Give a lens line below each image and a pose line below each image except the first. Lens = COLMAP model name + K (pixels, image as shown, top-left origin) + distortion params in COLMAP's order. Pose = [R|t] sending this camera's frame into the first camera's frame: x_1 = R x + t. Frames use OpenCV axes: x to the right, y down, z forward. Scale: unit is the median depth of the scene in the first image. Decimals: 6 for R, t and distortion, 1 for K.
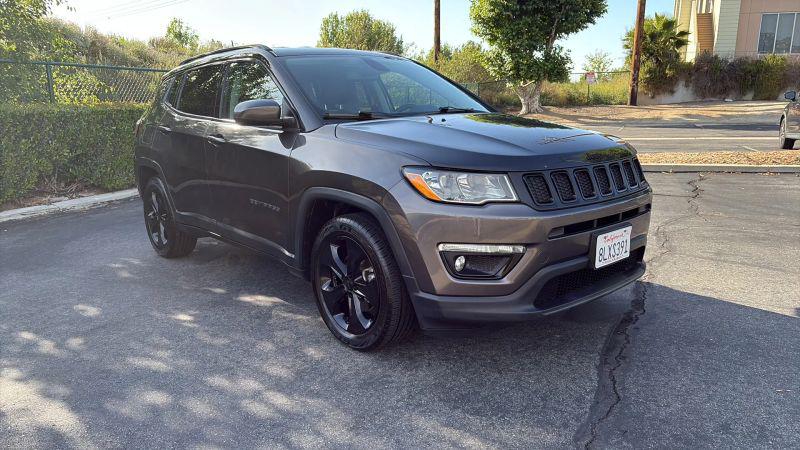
lens RADIAL K [[582.4, 0, 400.6], [0, 582.4, 220.9], [0, 0, 1]] dist [0.050074, -0.045772]
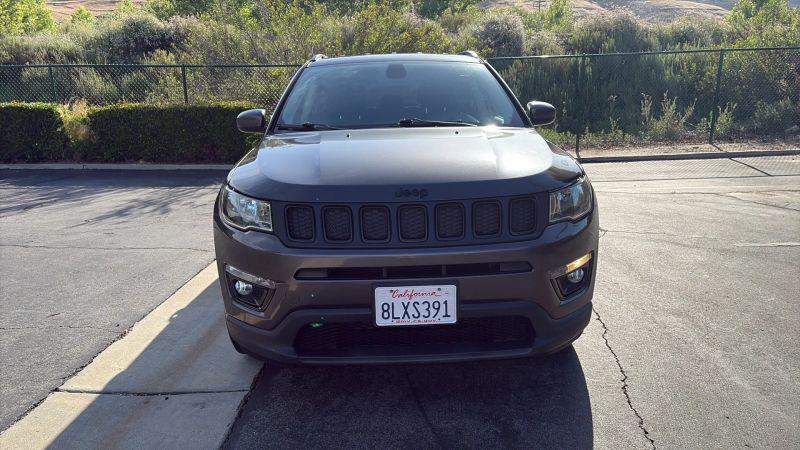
lens RADIAL K [[589.3, 0, 403.2], [0, 589.3, 226.1], [0, 0, 1]] dist [0.089402, -0.099314]
pose [[0.779527, 0.134844, -0.611682, 0.692502], [-0.116591, 0.990723, 0.069820, -0.099155], [0.615422, 0.016890, 0.788017, 0.287512]]
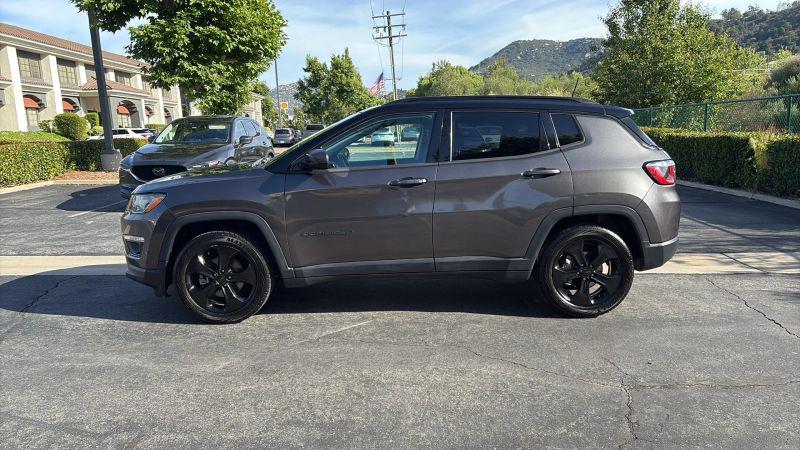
lens RADIAL K [[582.4, 0, 400.6], [0, 582.4, 220.9], [0, 0, 1]] dist [0.050074, -0.045772]
pose [[-0.654618, 0.131978, -0.744350, 0.998816], [-0.122715, 0.953031, 0.276900, -0.497480], [0.745933, 0.272607, -0.607675, 2.231180]]
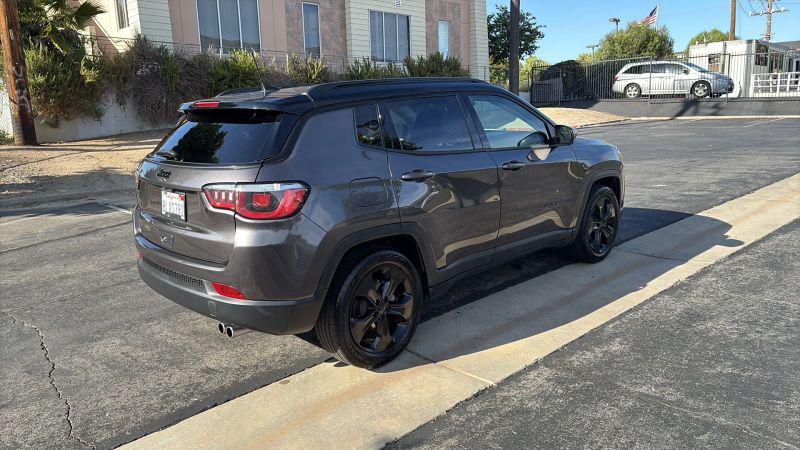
lens RADIAL K [[579.2, 0, 391.7], [0, 579.2, 209.4], [0, 0, 1]] dist [0.052774, -0.048278]
pose [[-0.033973, -0.171666, 0.984569, -1.506378], [0.236196, 0.955852, 0.174809, -0.343697], [-0.971111, 0.238491, 0.008073, 1.394105]]
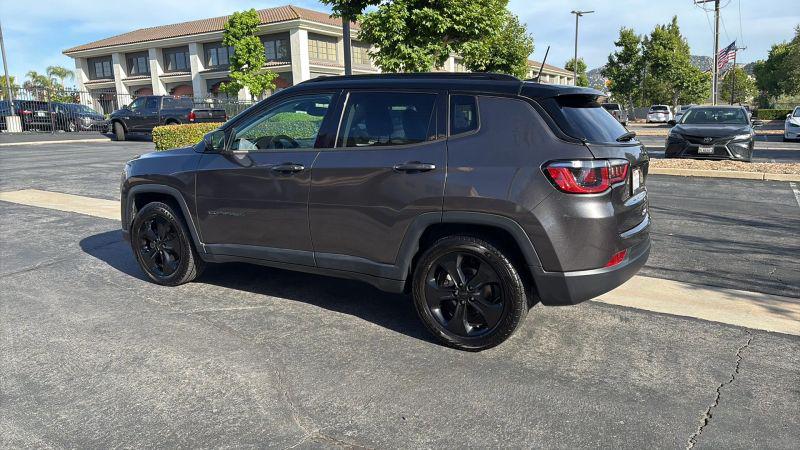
lens RADIAL K [[582.5, 0, 396.1], [0, 582.5, 230.1], [0, 0, 1]] dist [0.044676, -0.043070]
pose [[-0.952011, 0.070978, -0.297721, 0.214010], [-0.046573, 0.927817, 0.370118, -0.562493], [0.302501, 0.366222, -0.879986, 2.604799]]
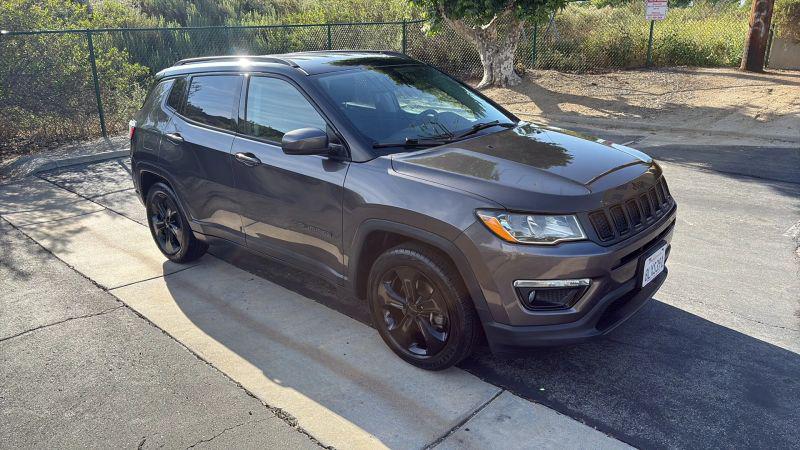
lens RADIAL K [[588.3, 0, 400.0], [0, 588.3, 225.0], [0, 0, 1]] dist [0.010122, -0.045908]
pose [[0.991752, -0.052925, 0.116737, -0.201346], [0.039720, 0.992837, 0.112681, -0.146864], [-0.121865, -0.107115, 0.986750, -0.030075]]
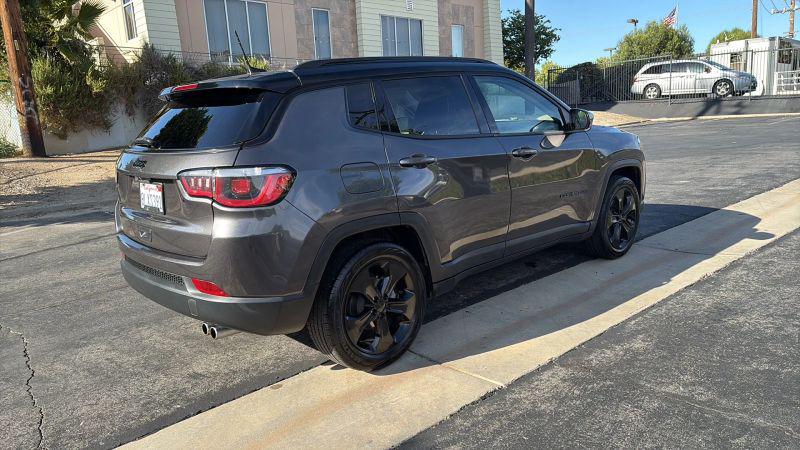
lens RADIAL K [[577.9, 0, 397.5], [0, 577.9, 233.1], [0, 0, 1]] dist [0.062682, -0.065286]
pose [[-0.016616, -0.192730, 0.981111, -1.429031], [0.257538, 0.947313, 0.190453, -0.287555], [-0.966125, 0.255838, 0.033895, 1.373723]]
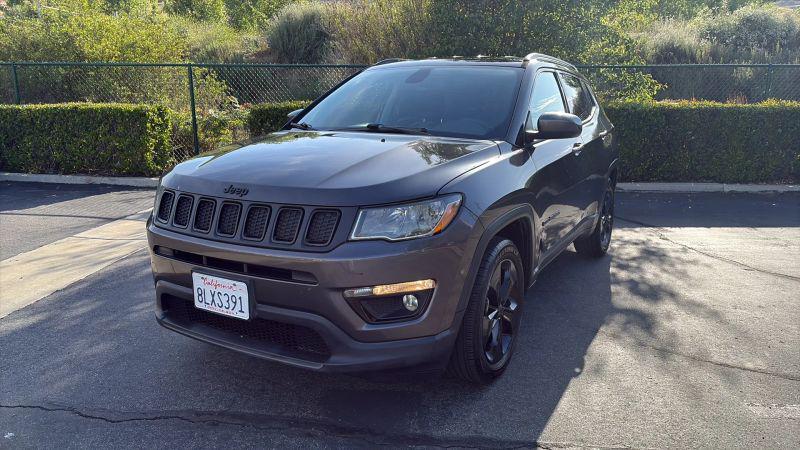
lens RADIAL K [[588.0, 0, 403.4], [0, 588.0, 222.0], [0, 0, 1]] dist [0.084512, -0.089910]
pose [[0.327054, 0.212316, -0.920846, 1.028088], [-0.199861, 0.967933, 0.152189, -0.206997], [0.923629, 0.134267, 0.359000, 0.765396]]
